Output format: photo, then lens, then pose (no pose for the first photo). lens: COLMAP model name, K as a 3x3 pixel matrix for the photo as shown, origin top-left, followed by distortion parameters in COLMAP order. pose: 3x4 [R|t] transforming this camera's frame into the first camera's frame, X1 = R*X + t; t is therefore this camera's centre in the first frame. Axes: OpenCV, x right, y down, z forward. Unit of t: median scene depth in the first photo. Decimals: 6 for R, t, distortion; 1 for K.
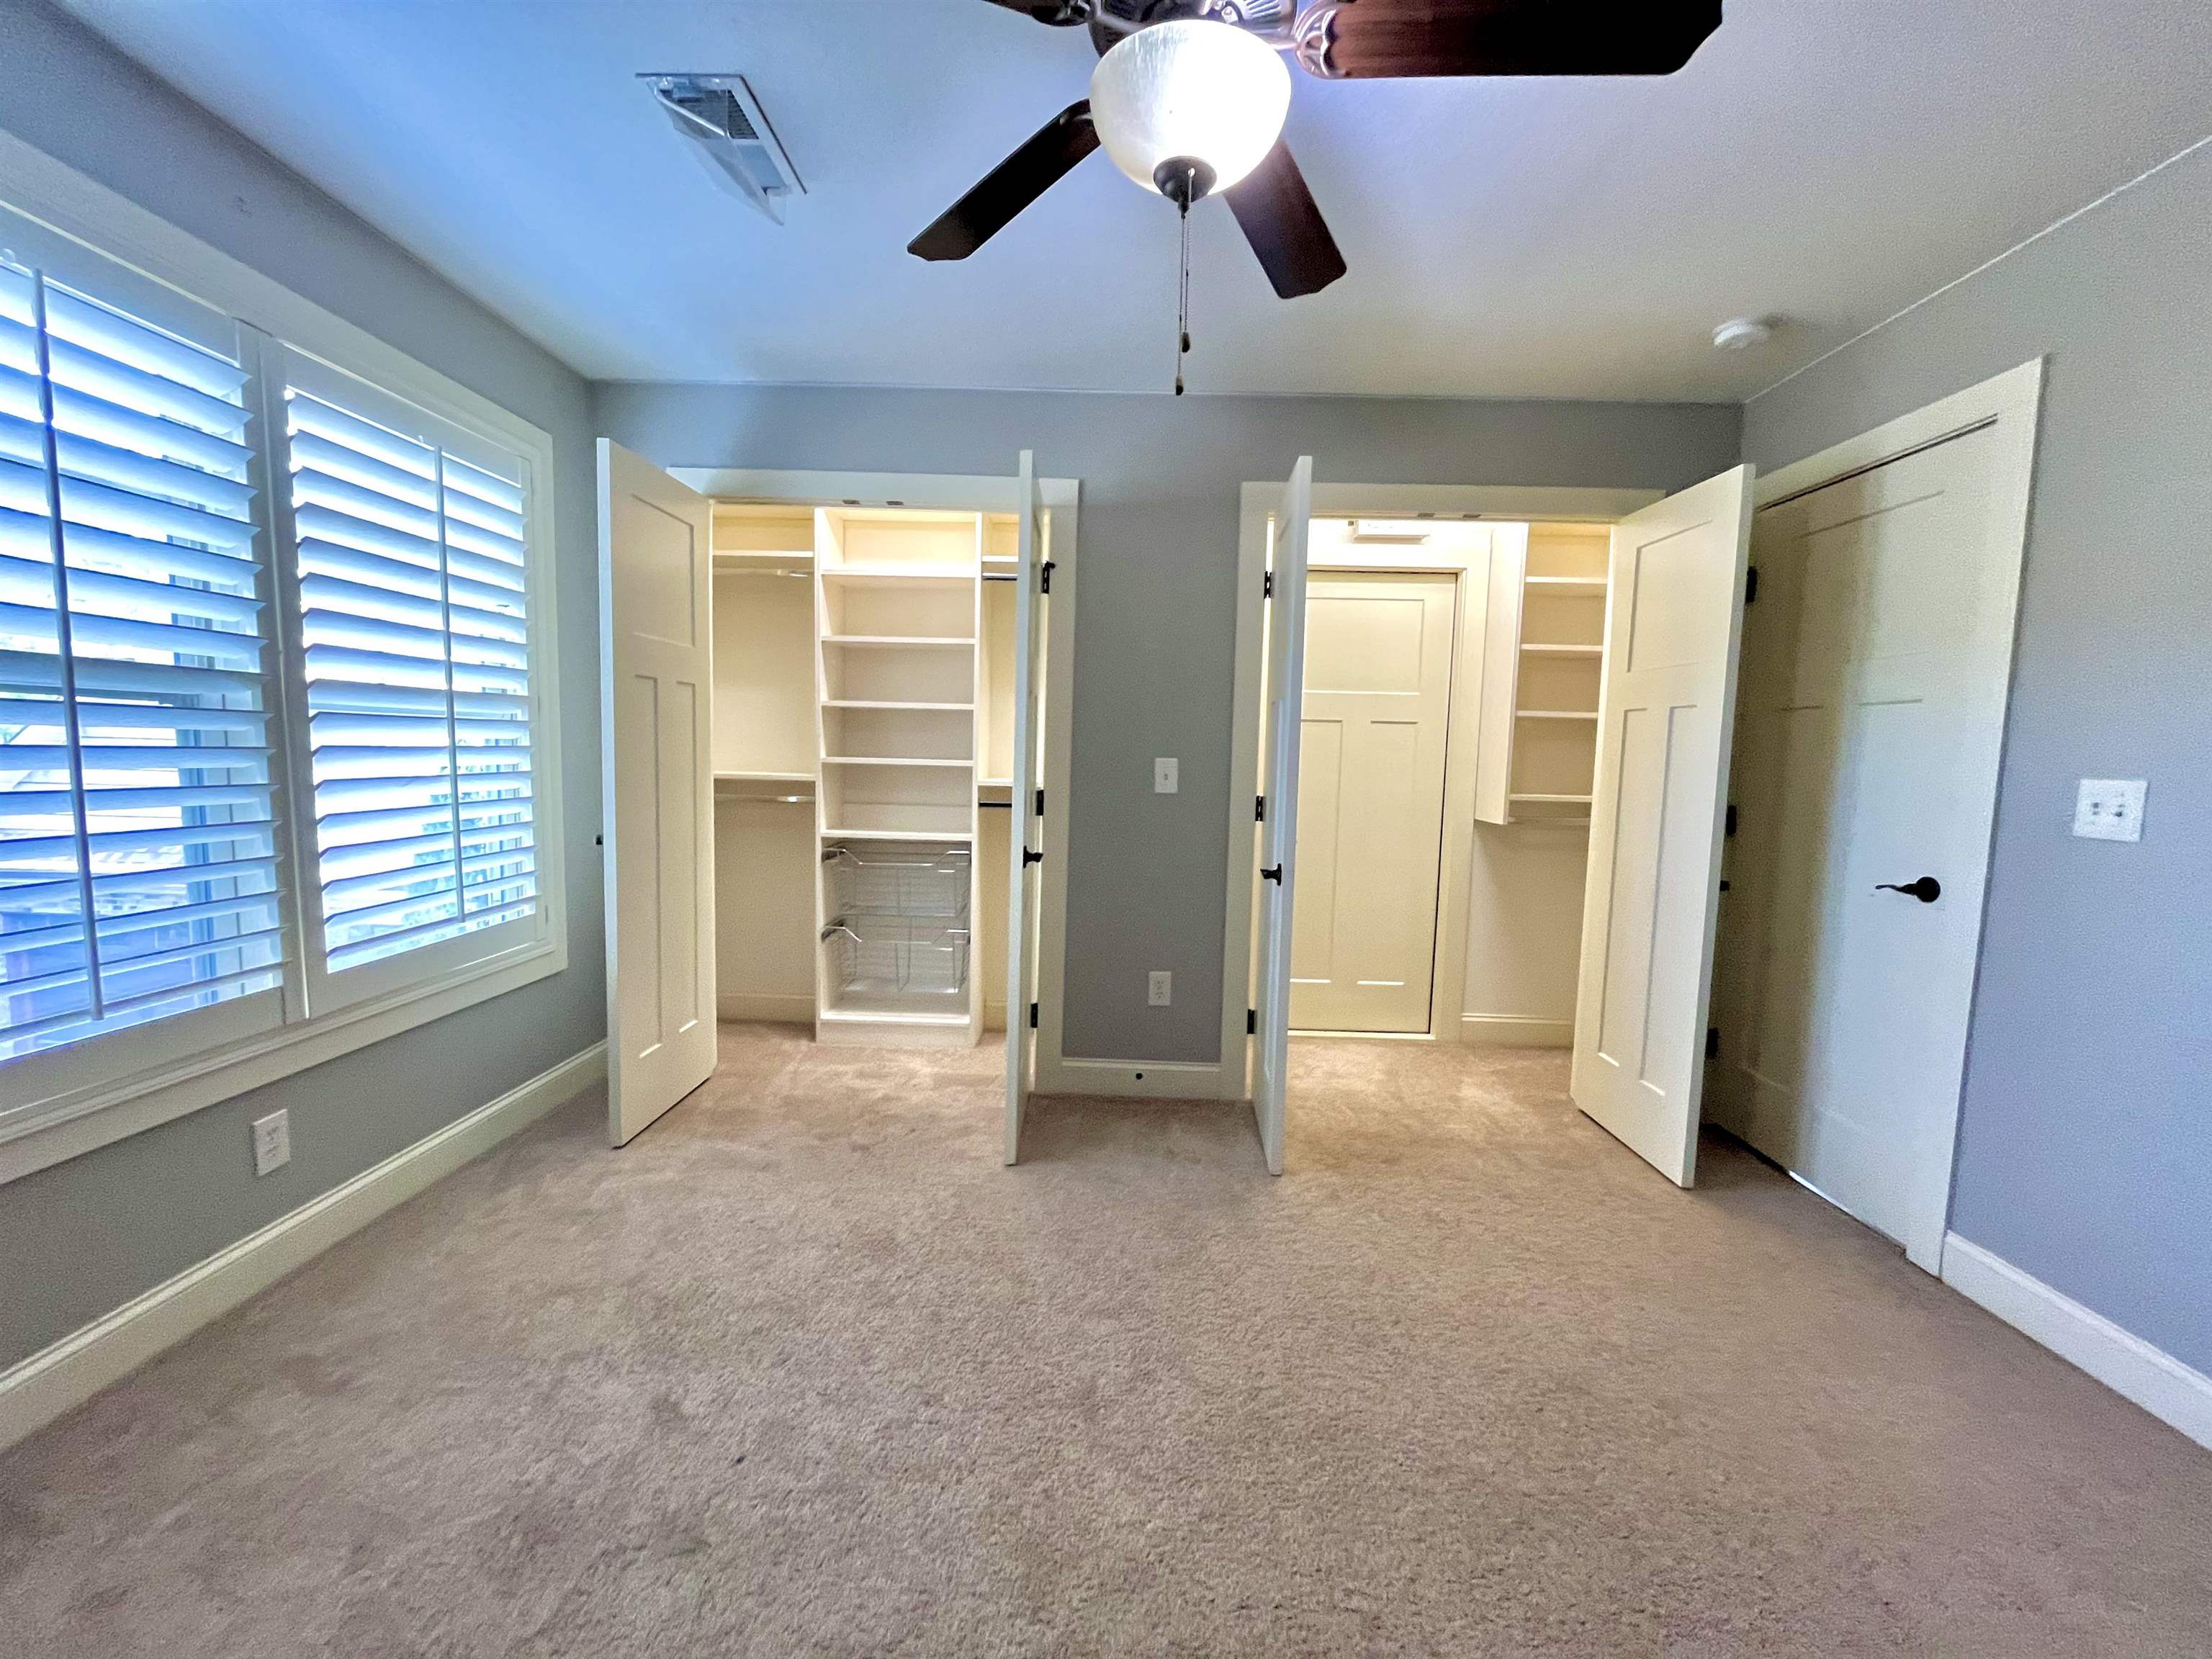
lens RADIAL K [[898.4, 0, 1098.5], [0, 898.4, 830.4], [0, 0, 1]] dist [-0.003088, 0.000622]
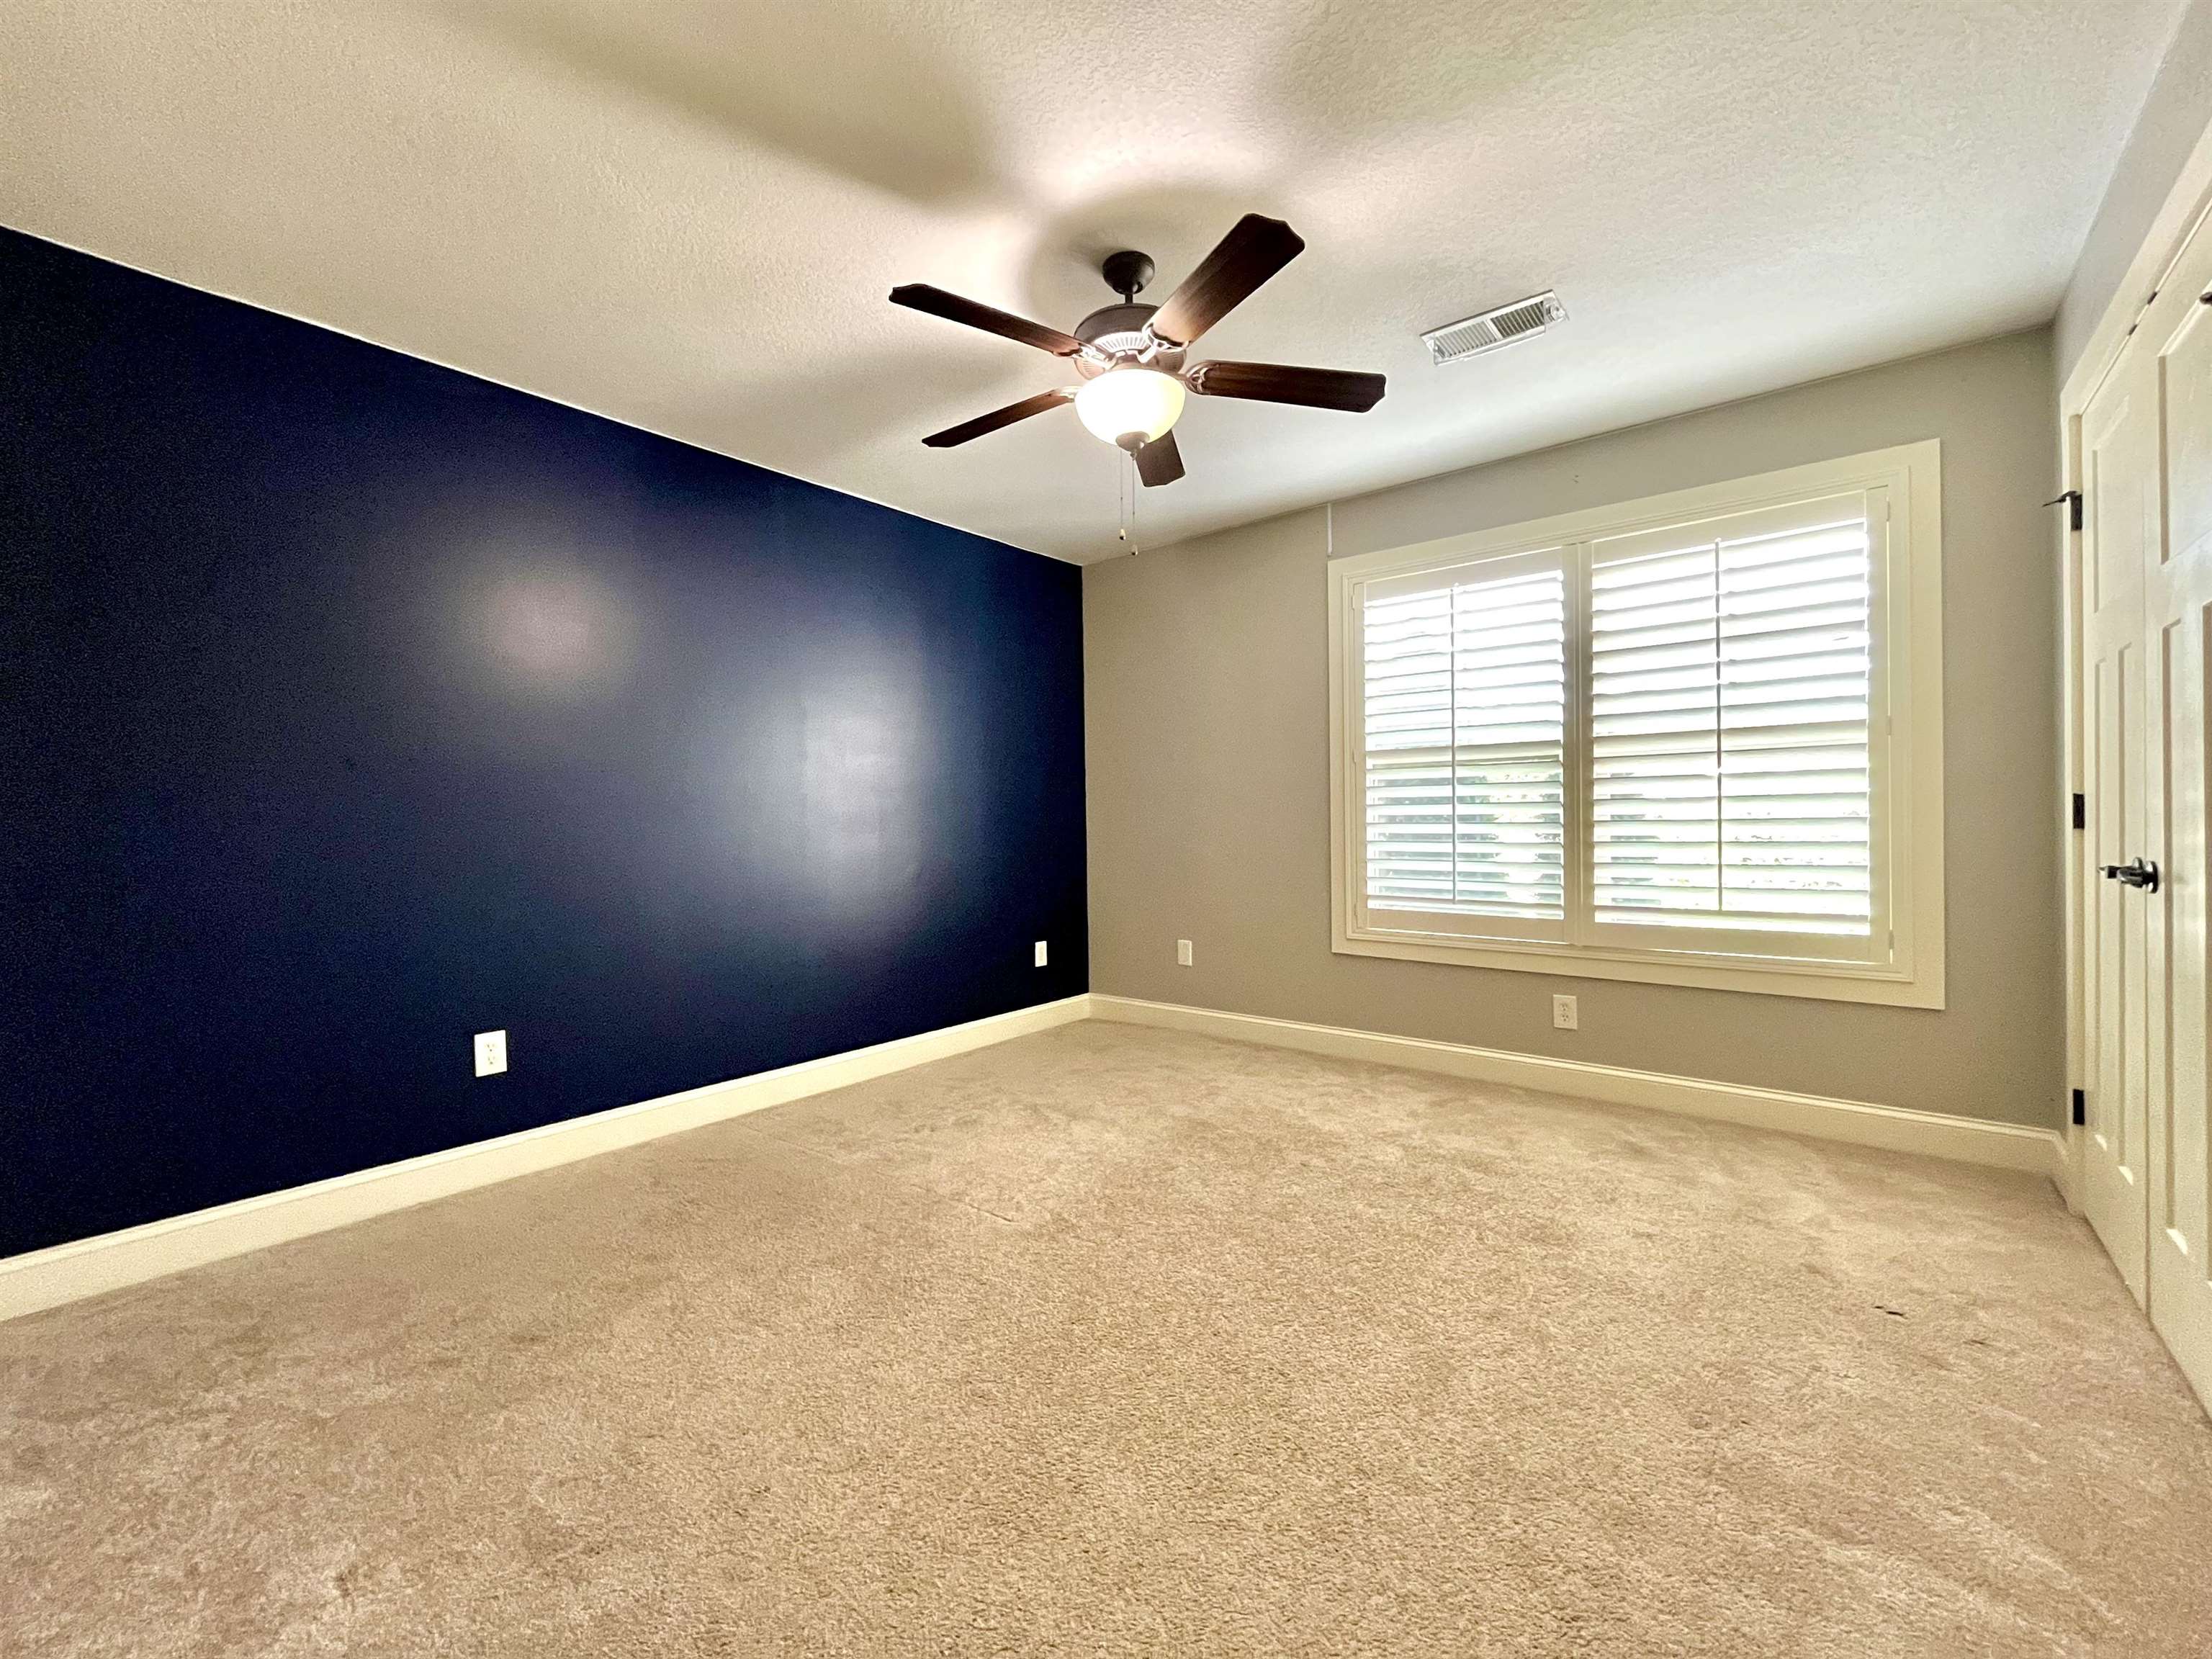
lens RADIAL K [[898.4, 0, 1099.8], [0, 898.4, 830.3], [0, 0, 1]] dist [-0.003088, 0.000622]
pose [[-0.615023, -0.019009, -0.788280, 0.929600], [-0.078994, 0.996165, 0.037610, 0.009637], [0.784542, 0.085400, -0.614167, 1.275126]]
